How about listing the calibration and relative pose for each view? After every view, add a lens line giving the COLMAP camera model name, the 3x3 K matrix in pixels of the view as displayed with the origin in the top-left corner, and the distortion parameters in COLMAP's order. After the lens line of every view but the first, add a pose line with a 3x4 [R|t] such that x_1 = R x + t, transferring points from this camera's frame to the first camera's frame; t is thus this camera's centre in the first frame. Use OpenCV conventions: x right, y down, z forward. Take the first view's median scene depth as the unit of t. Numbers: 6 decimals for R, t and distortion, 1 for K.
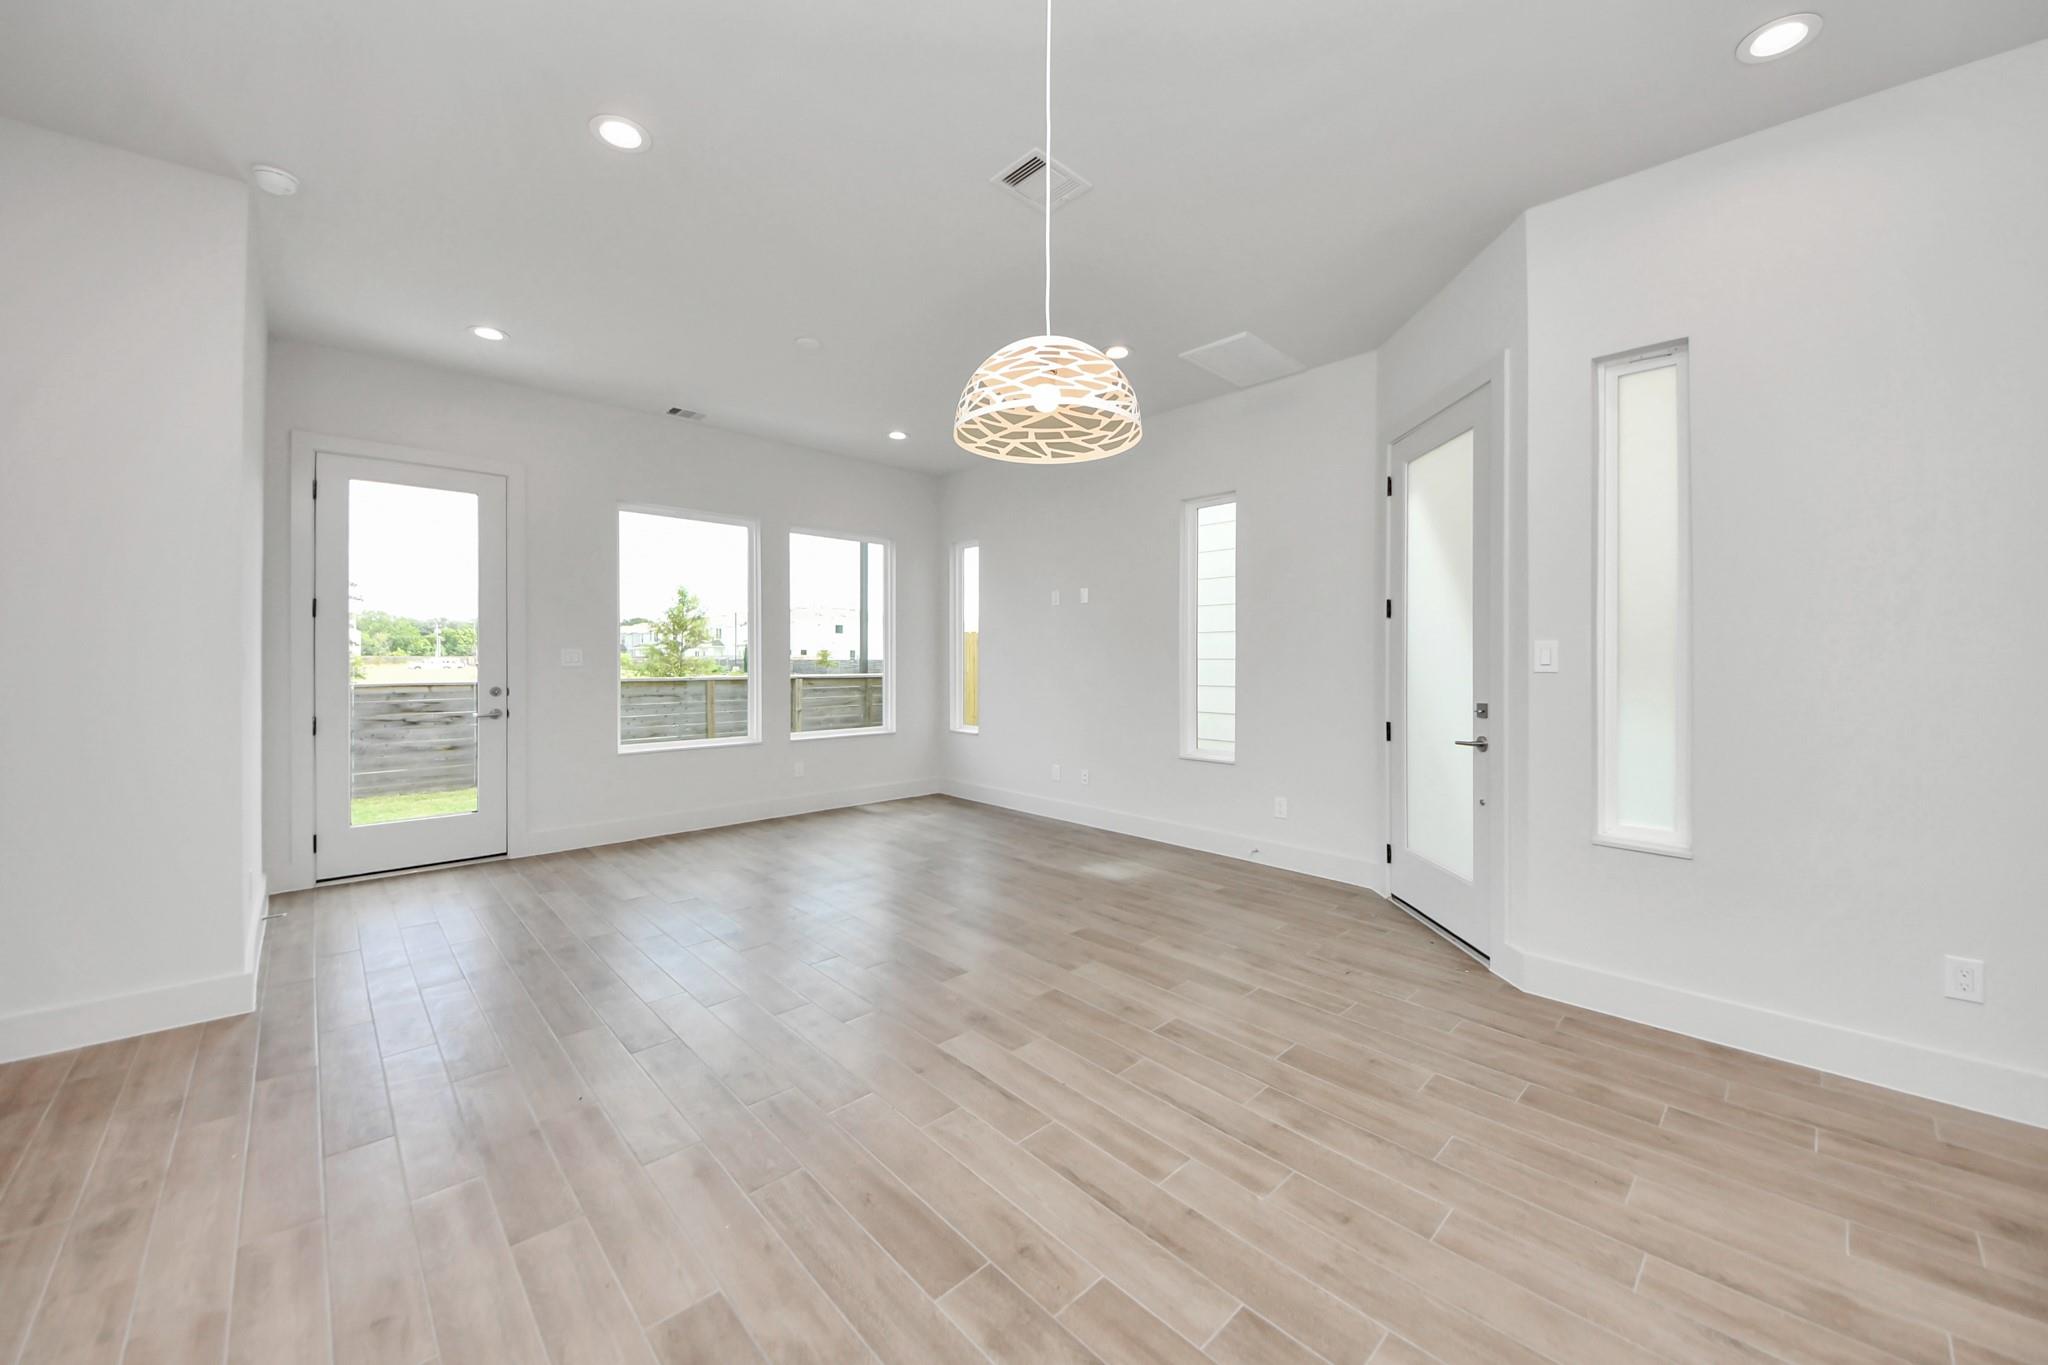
lens RADIAL K [[750.0, 0, 1032.5], [0, 750.0, 663.4], [0, 0, 1]] dist [-0.000948, -0.000768]
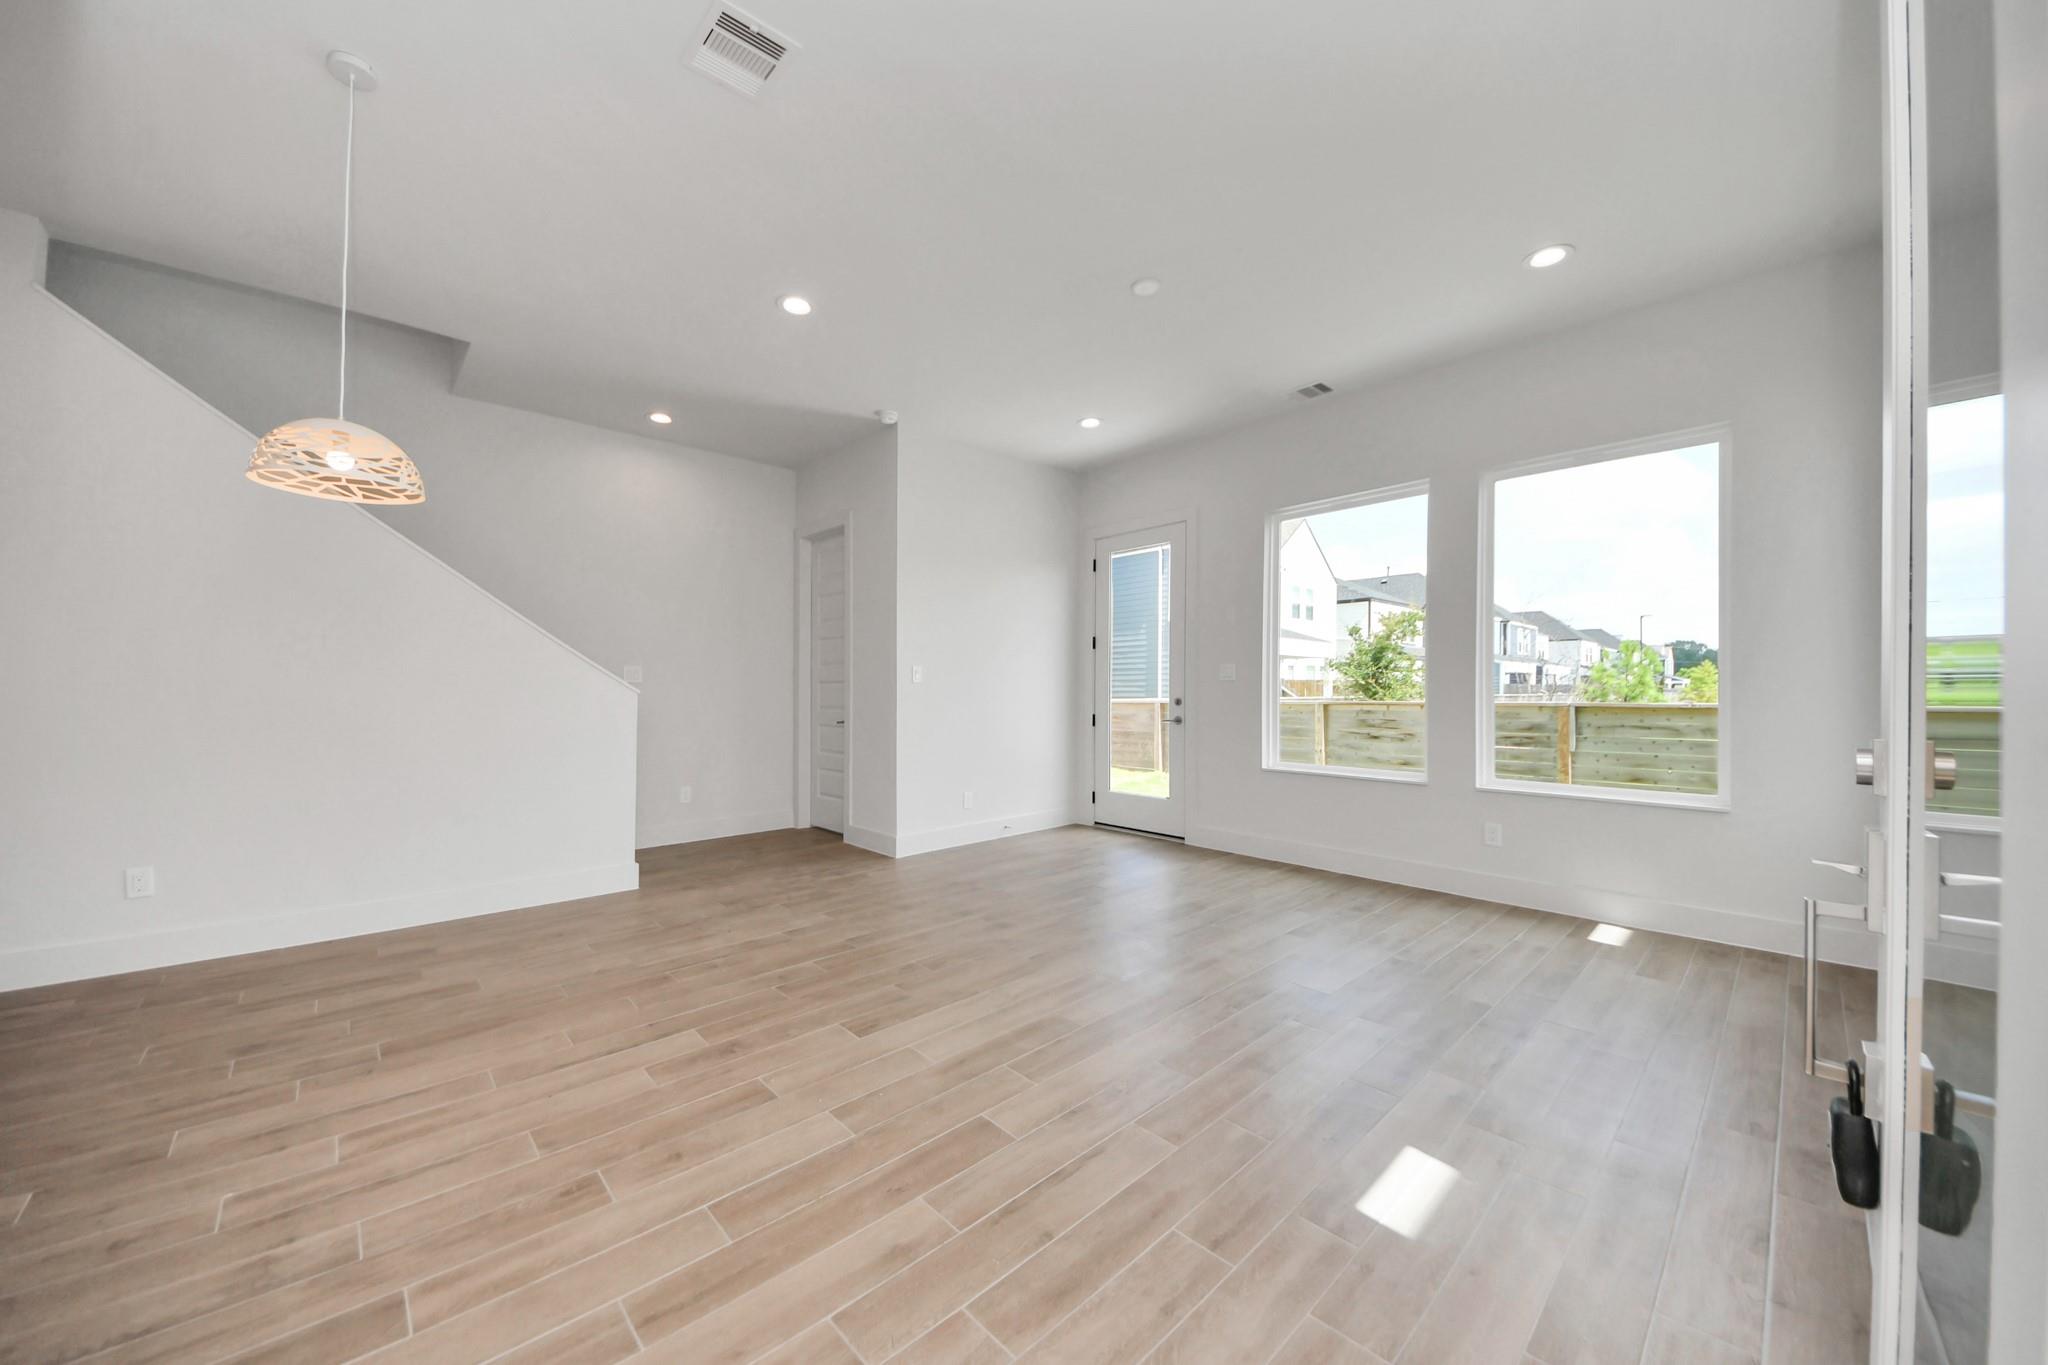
lens RADIAL K [[750.0, 0, 1024.8], [0, 750.0, 688.9], [0, 0, 1]] dist [-0.000948, -0.000768]
pose [[-0.025042, -0.001627, -0.999685, 0.443581], [-0.007507, 0.999971, -0.001439, 0.019363], [0.999658, 0.007468, -0.025053, 0.734891]]
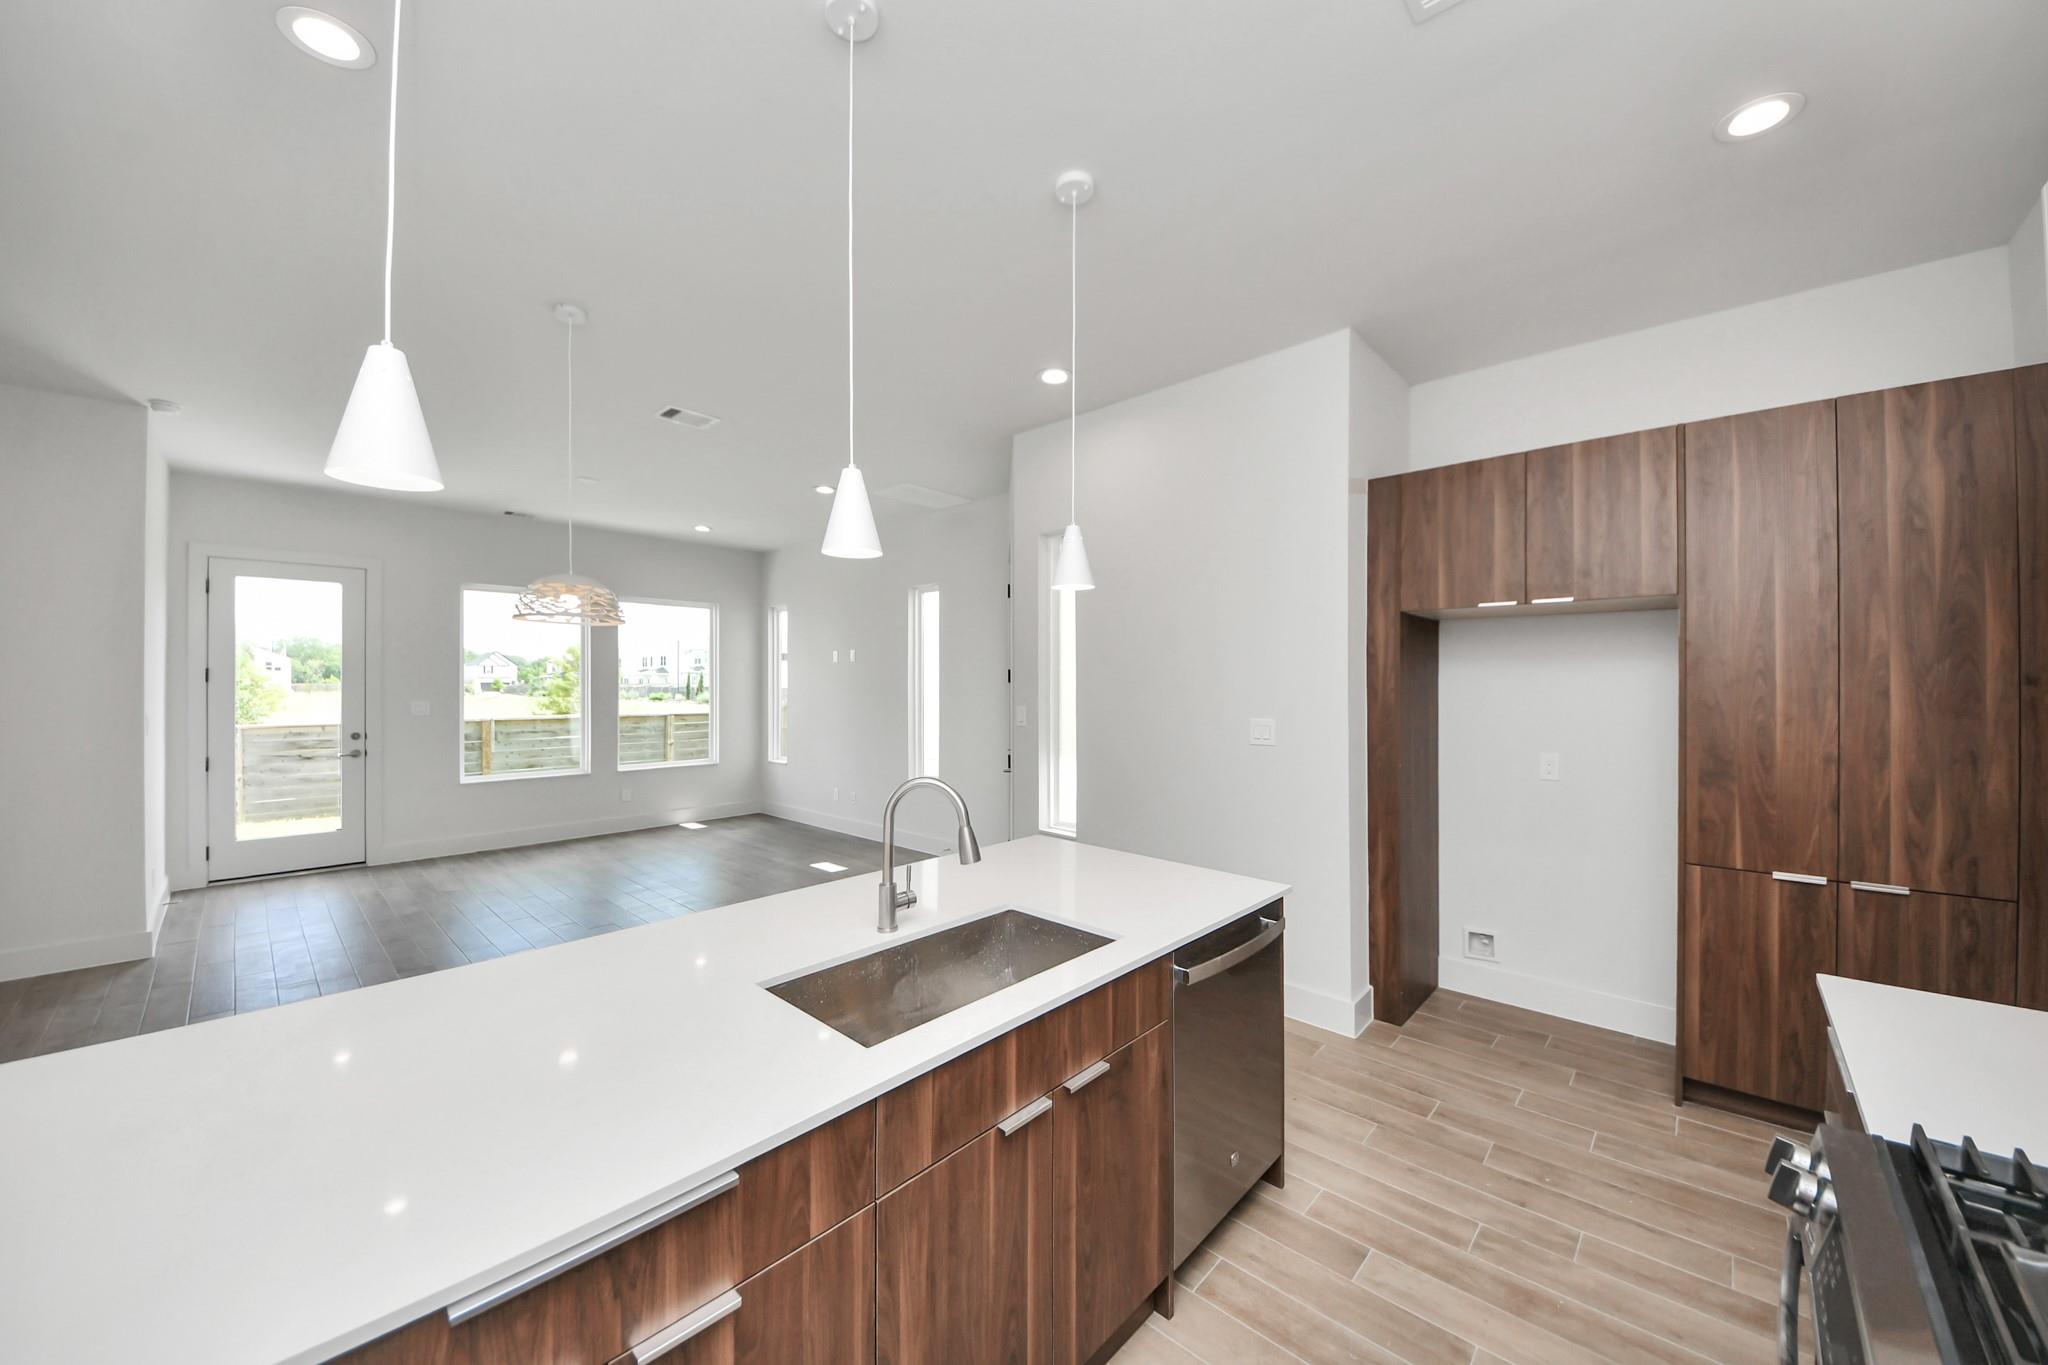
lens RADIAL K [[750.0, 0, 1024.8], [0, 750.0, 686.2], [0, 0, 1]] dist [-0.000948, -0.000768]
pose [[0.999127, -0.002232, 0.041717, 0.359386], [0.002320, 0.999995, -0.002060, -0.040753], [-0.041712, 0.002155, 0.999127, -0.319514]]
